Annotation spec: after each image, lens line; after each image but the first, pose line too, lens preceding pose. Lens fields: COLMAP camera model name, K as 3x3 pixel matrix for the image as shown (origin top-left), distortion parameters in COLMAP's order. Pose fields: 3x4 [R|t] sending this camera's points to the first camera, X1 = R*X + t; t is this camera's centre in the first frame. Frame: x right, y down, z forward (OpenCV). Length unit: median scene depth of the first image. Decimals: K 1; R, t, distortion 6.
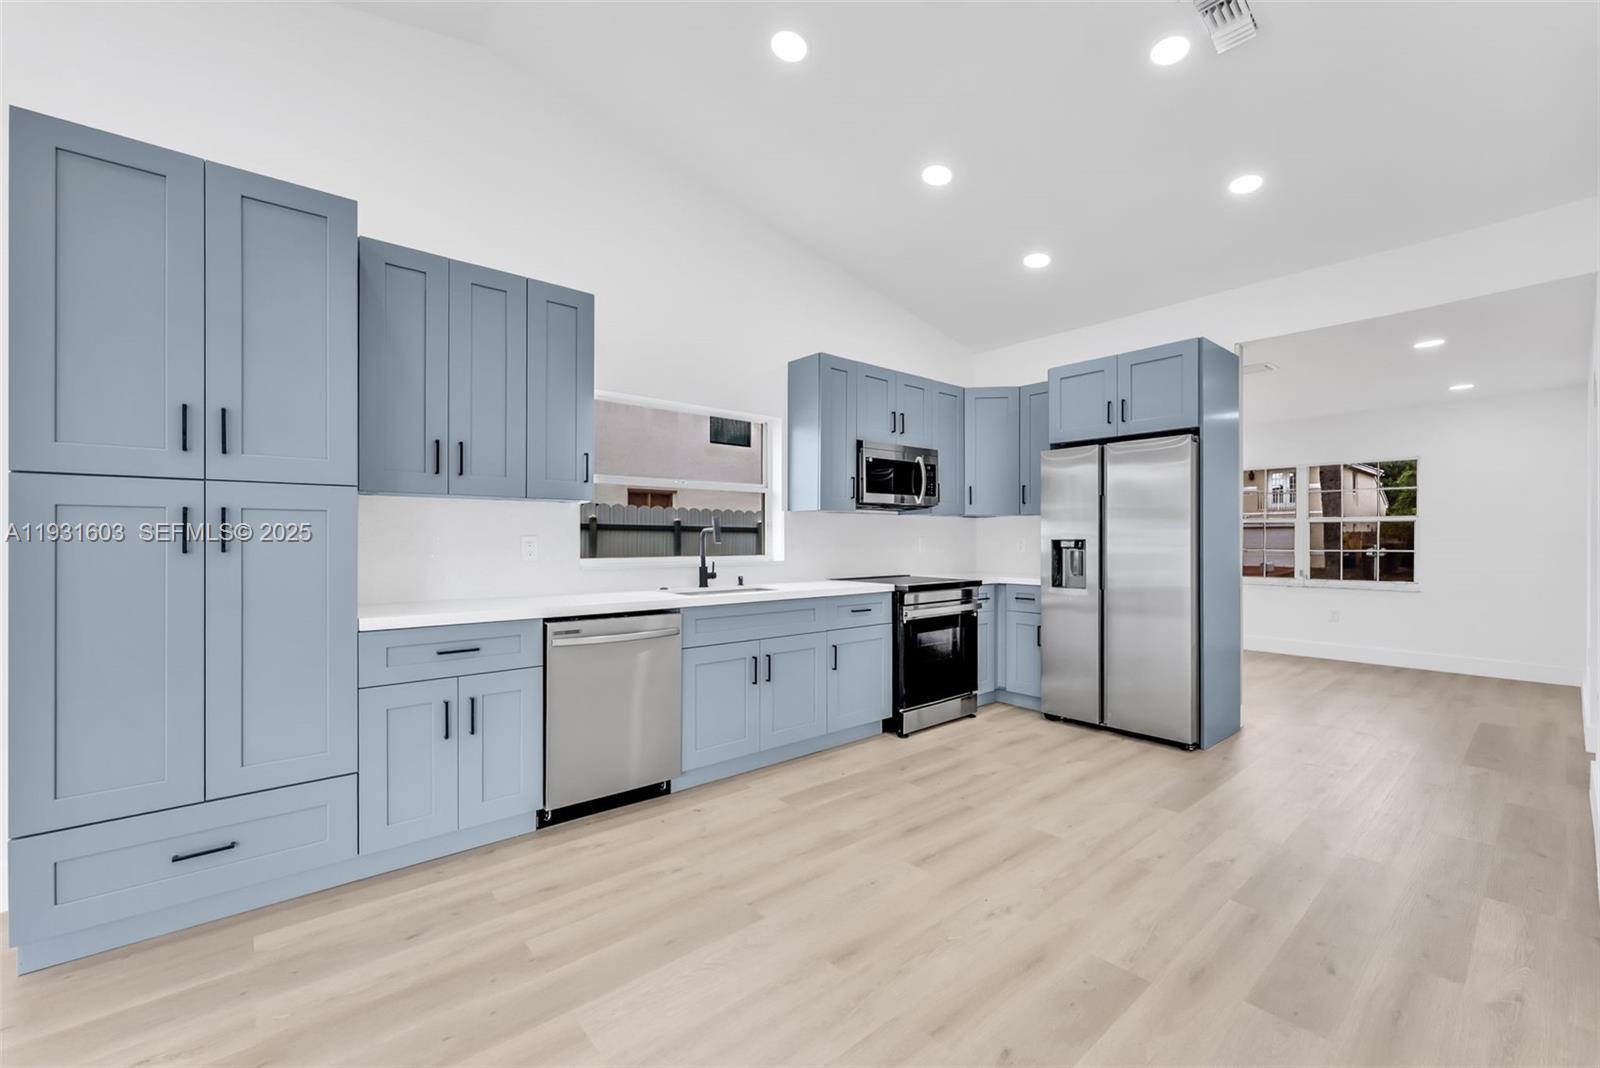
lens RADIAL K [[658.1, 0, 802.8], [0, 658.1, 536.5], [0, 0, 1]] dist [-0.003521, -0.000040]
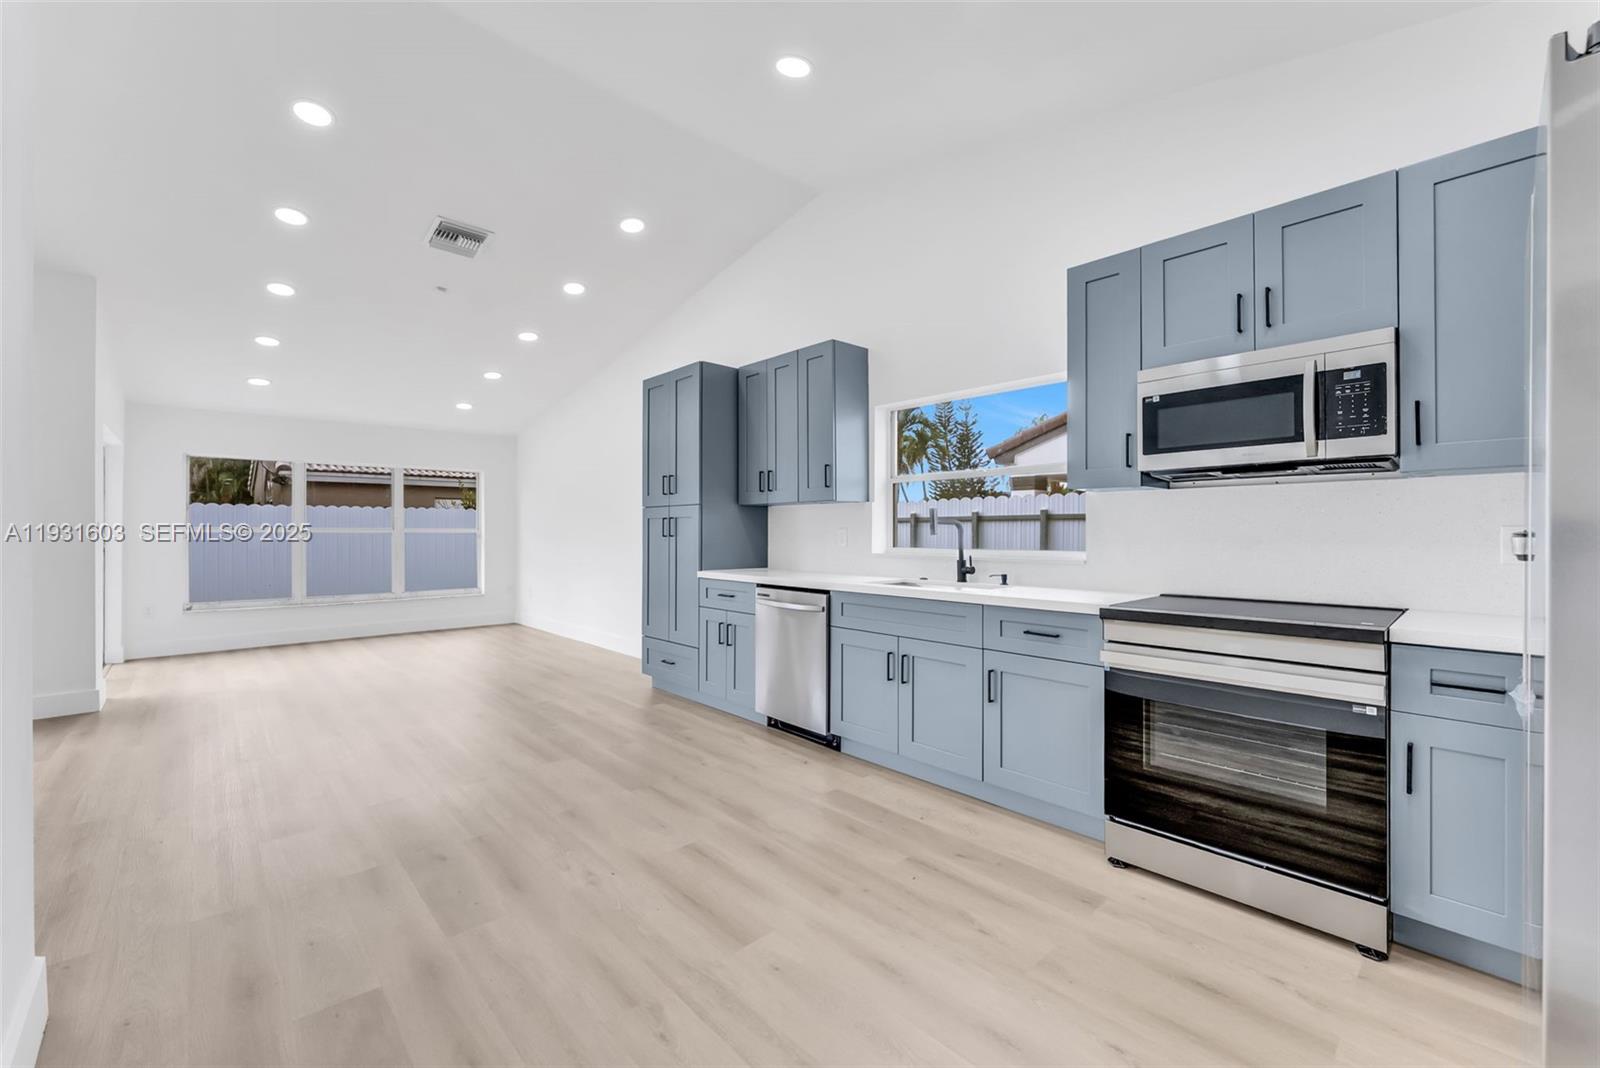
lens RADIAL K [[658.1, 0, 802.8], [0, 658.1, 536.5], [0, 0, 1]] dist [-0.003521, -0.000040]
pose [[0.030773, 0.003278, -0.999521, 0.973652], [0.002097, 0.999992, 0.003344, 0.010503], [0.999524, -0.002199, 0.030765, 0.929144]]
